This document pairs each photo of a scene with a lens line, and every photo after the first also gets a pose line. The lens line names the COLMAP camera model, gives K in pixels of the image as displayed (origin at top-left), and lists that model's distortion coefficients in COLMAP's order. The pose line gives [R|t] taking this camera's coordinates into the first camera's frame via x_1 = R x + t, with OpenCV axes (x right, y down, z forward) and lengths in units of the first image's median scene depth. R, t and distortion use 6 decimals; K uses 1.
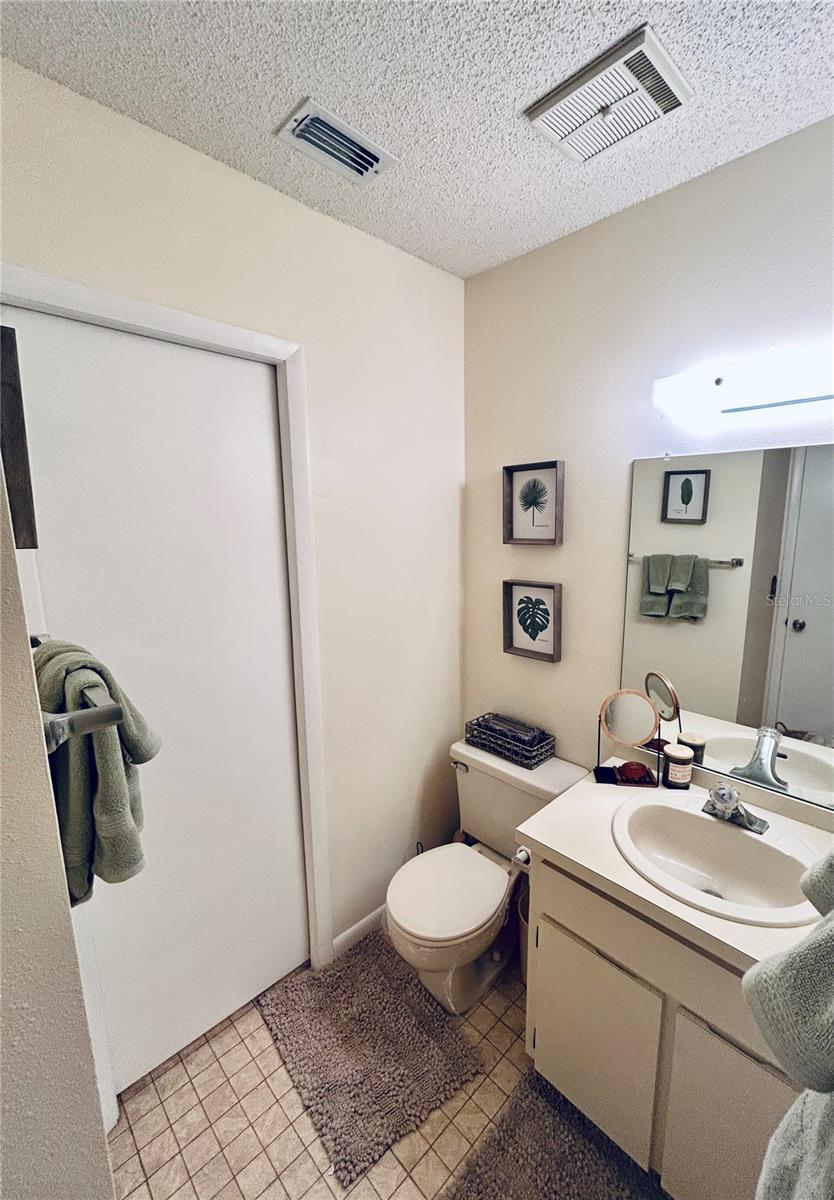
lens RADIAL K [[488.1, 0, 446.2], [0, 488.1, 603.3], [0, 0, 1]] dist [0.001461, 0.000273]
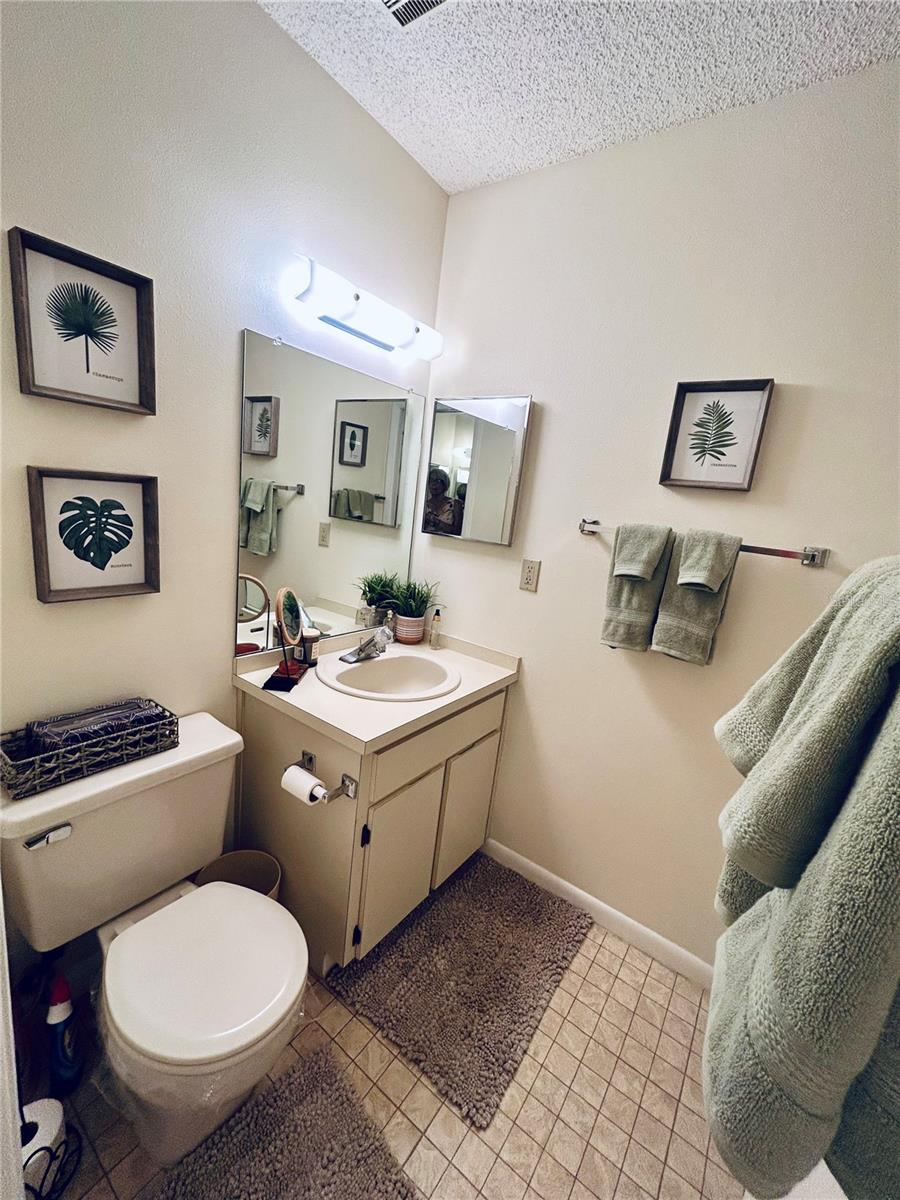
lens RADIAL K [[487.7, 0, 451.7], [0, 487.7, 601.5], [0, 0, 1]] dist [-0.000171, 0.000786]
pose [[-0.154524, -0.216004, 0.964087, -0.504433], [0.060455, 0.971912, 0.227447, 0.001736], [-0.986138, 0.093429, -0.137125, 0.663992]]
